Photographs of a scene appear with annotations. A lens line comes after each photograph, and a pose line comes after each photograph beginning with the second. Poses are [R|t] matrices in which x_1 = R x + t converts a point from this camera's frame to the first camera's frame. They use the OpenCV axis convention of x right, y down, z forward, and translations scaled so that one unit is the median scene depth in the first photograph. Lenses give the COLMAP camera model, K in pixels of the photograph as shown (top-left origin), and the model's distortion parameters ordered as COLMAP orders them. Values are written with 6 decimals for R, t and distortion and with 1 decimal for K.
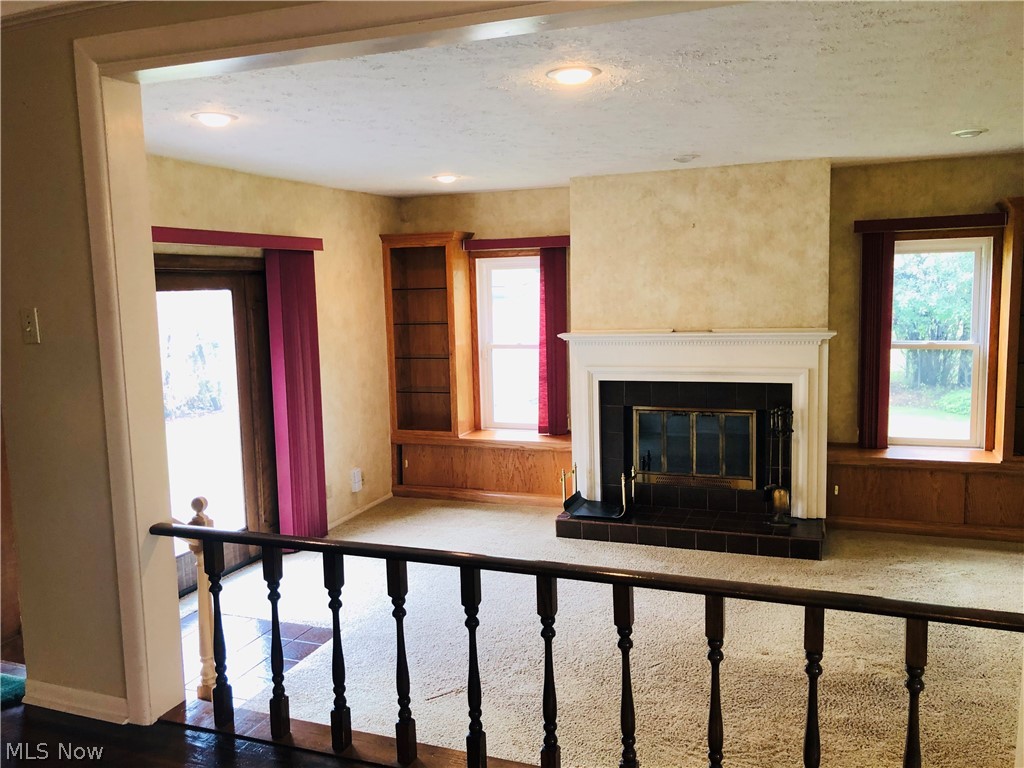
lens RADIAL K [[839.8, 0, 511.9], [0, 839.8, 379.2], [0, 0, 1]] dist [0.017928, -0.001670]
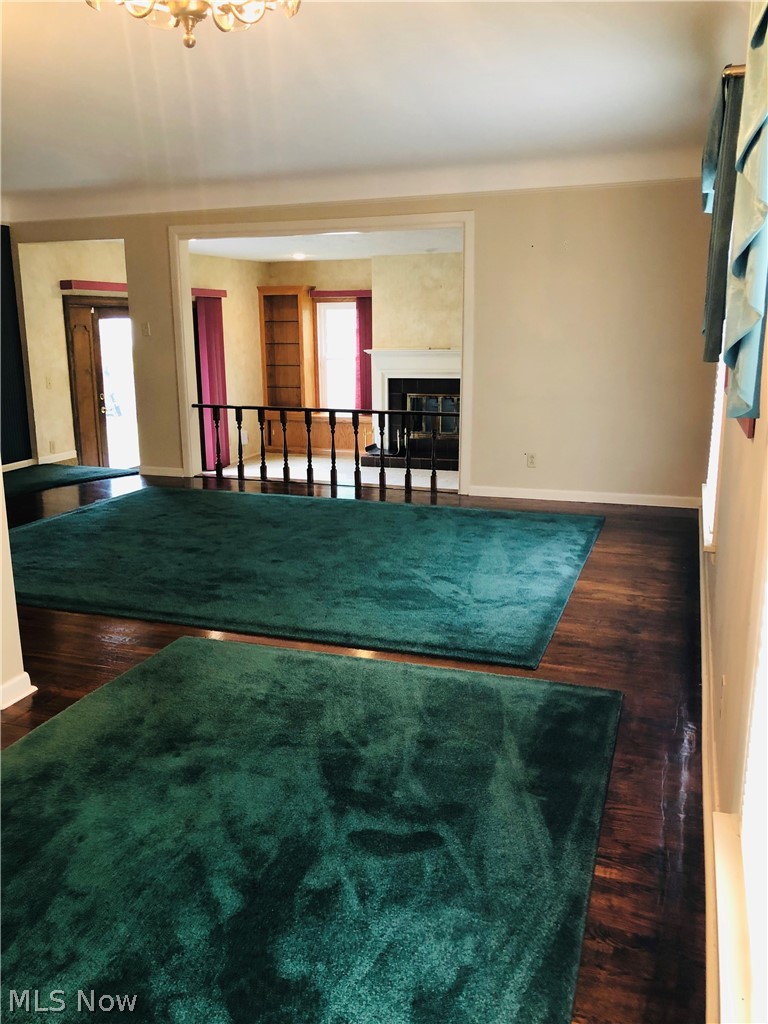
lens RADIAL K [[839.8, 0, 384.6], [0, 839.8, 520.1], [0, 0, 1]] dist [0.017928, -0.001670]
pose [[0.999548, 0.010802, 0.028072, 0.048710], [-0.014013, 0.993055, 0.116812, 0.084062], [-0.026615, -0.117153, 0.992757, -0.687768]]
